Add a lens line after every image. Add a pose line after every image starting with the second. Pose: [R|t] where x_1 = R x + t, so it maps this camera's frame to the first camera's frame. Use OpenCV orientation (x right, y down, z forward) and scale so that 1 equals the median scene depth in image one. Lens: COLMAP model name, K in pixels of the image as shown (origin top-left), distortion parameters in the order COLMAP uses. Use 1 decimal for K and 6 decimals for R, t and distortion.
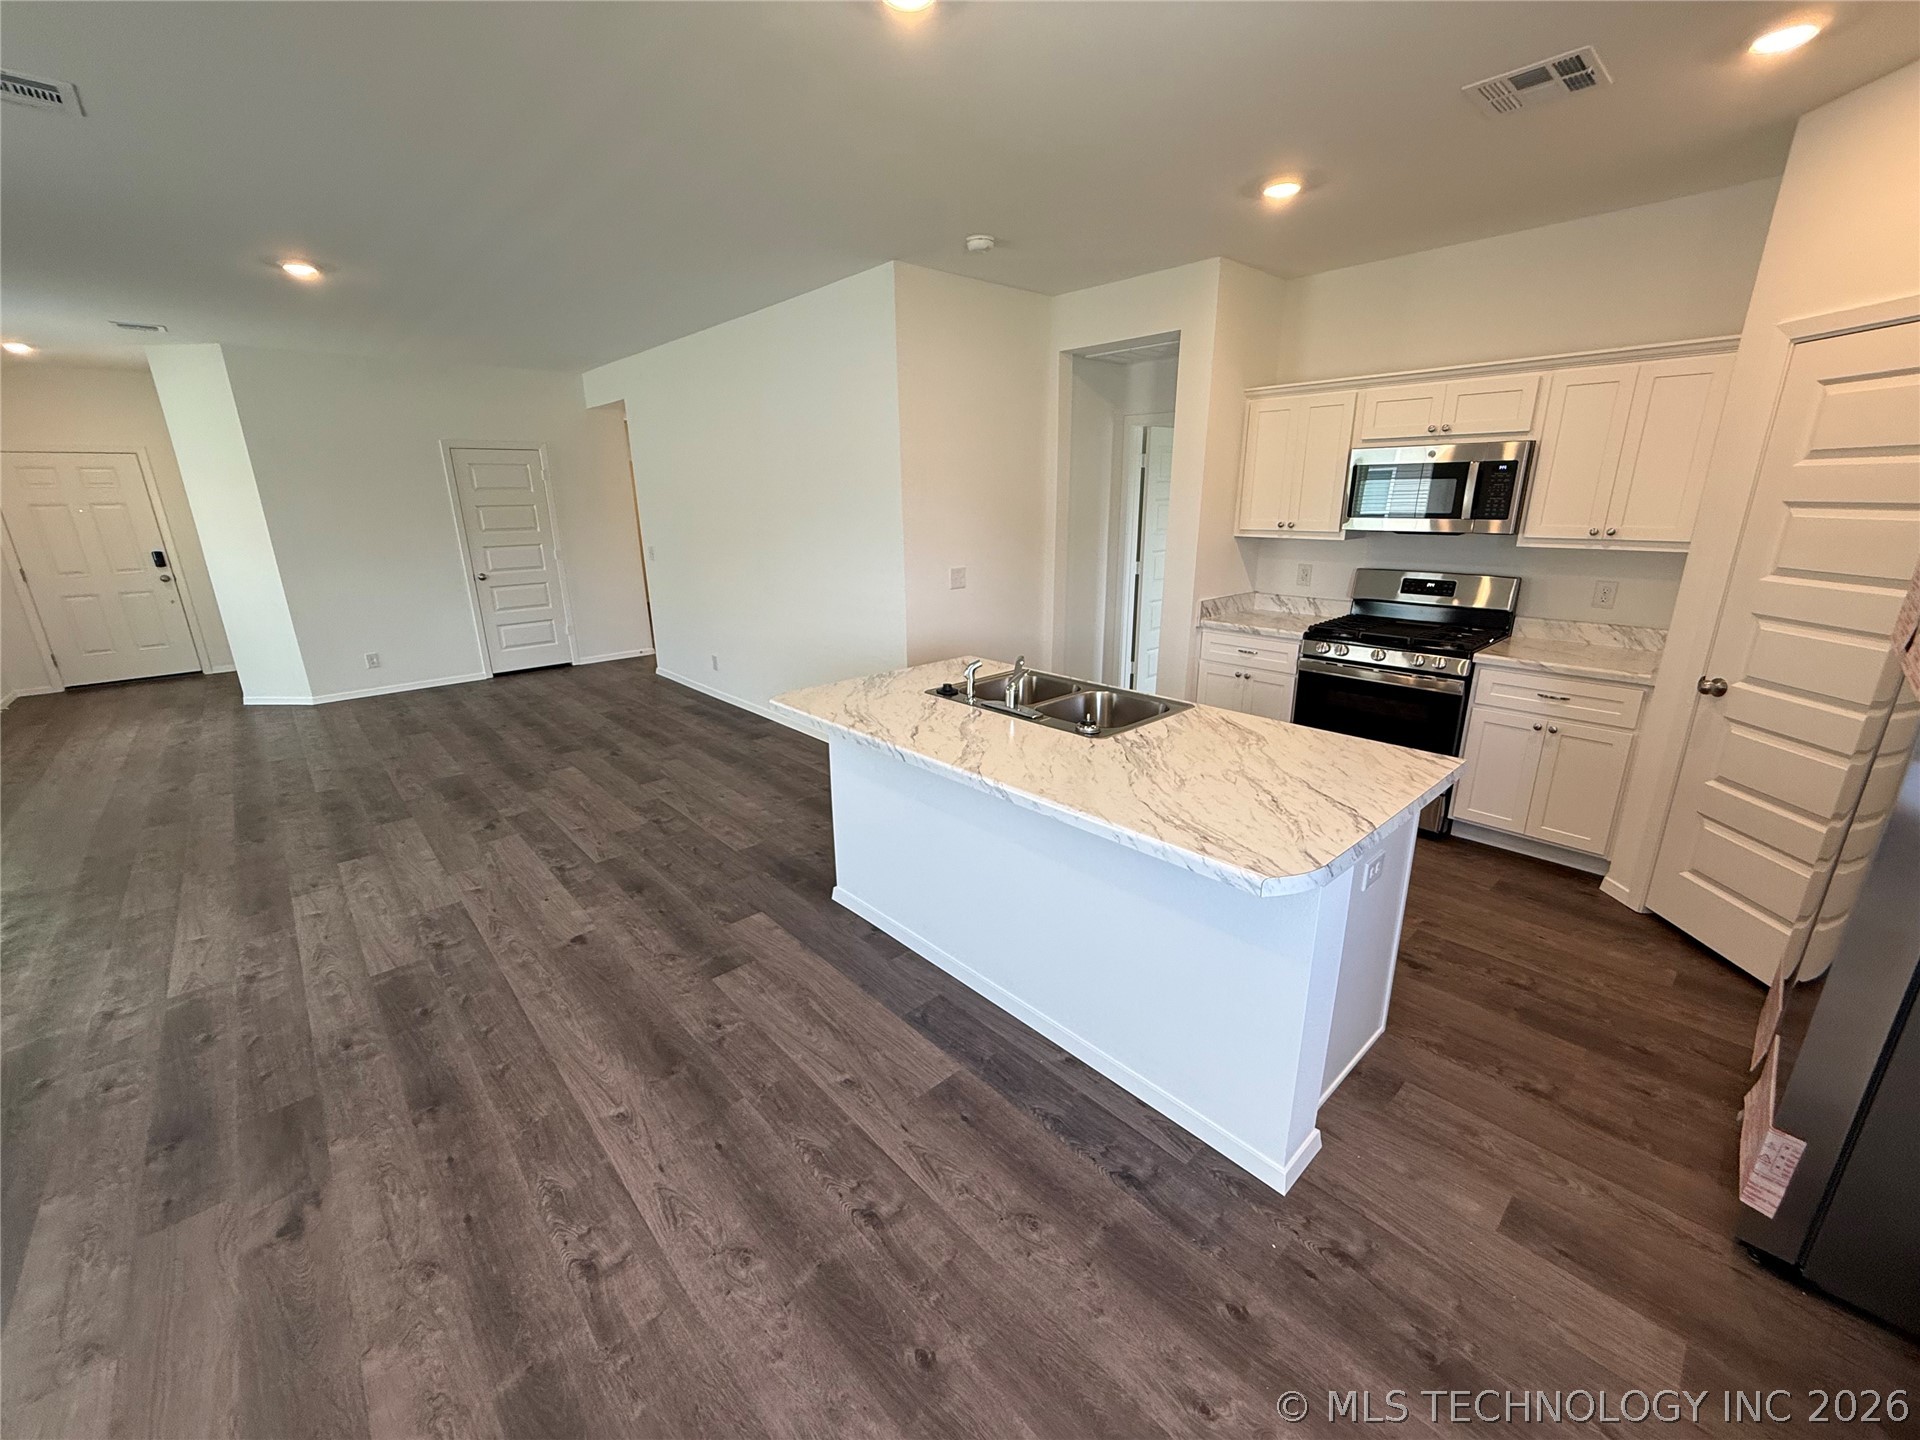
lens RADIAL K [[768.2, 0, 960.0], [0, 768.2, 717.1], [0, 0, 1]] dist [0.000341, 0.000277]
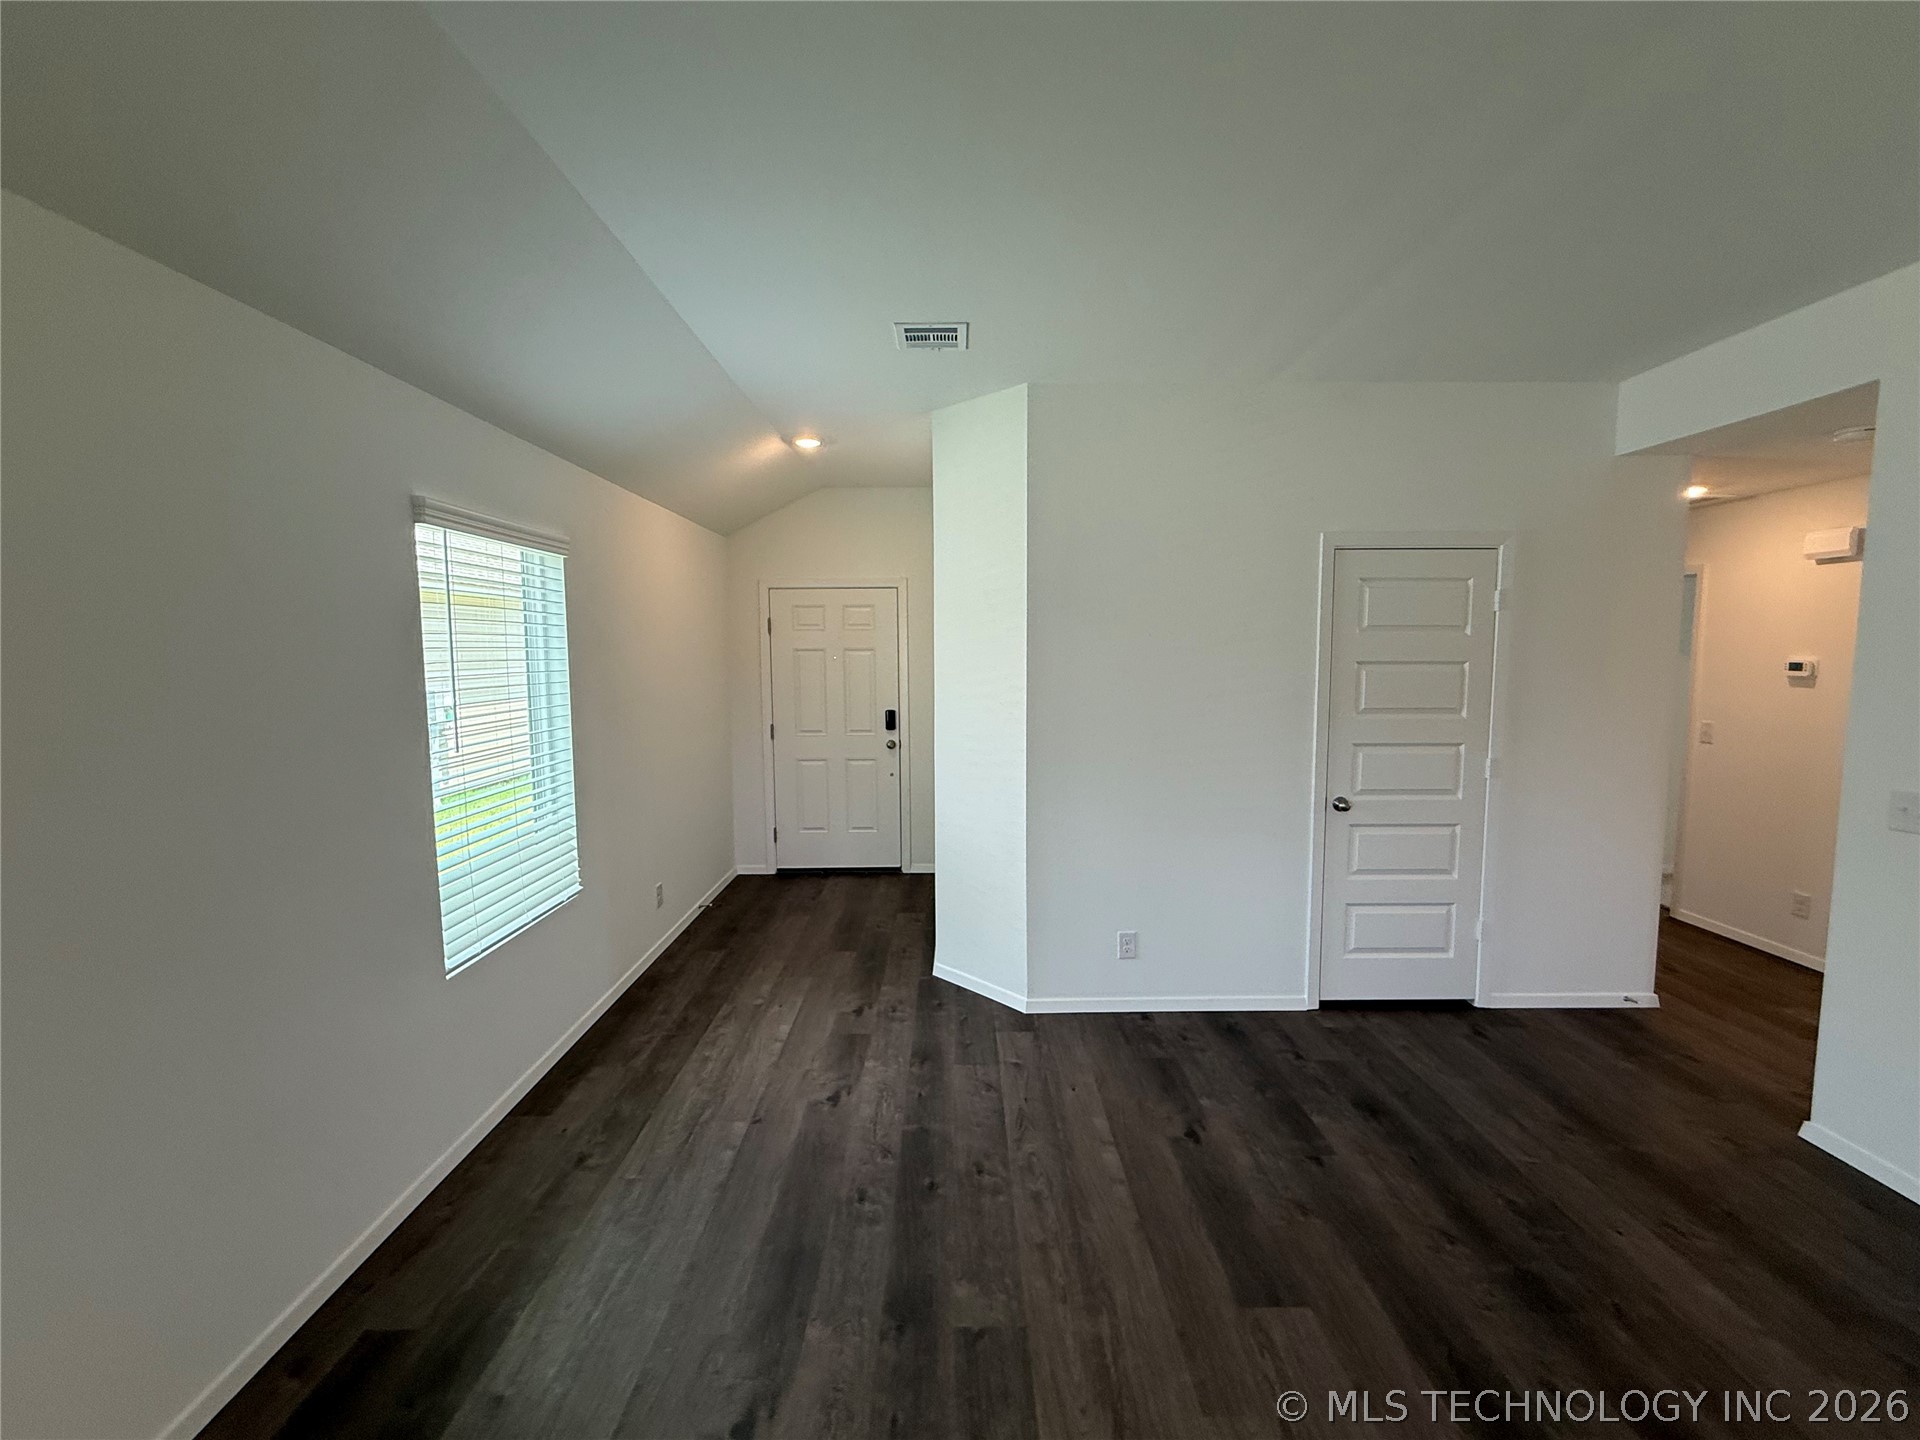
lens RADIAL K [[816.1, 0, 960.0], [0, 816.1, 720.0], [0, 0, 1]] dist [0.105205, 0.000068]
pose [[0.745703, 0.072014, -0.662375, -1.161579], [-0.197379, 0.973395, -0.116381, -0.319741], [0.636371, 0.217525, 0.740077, 1.136982]]
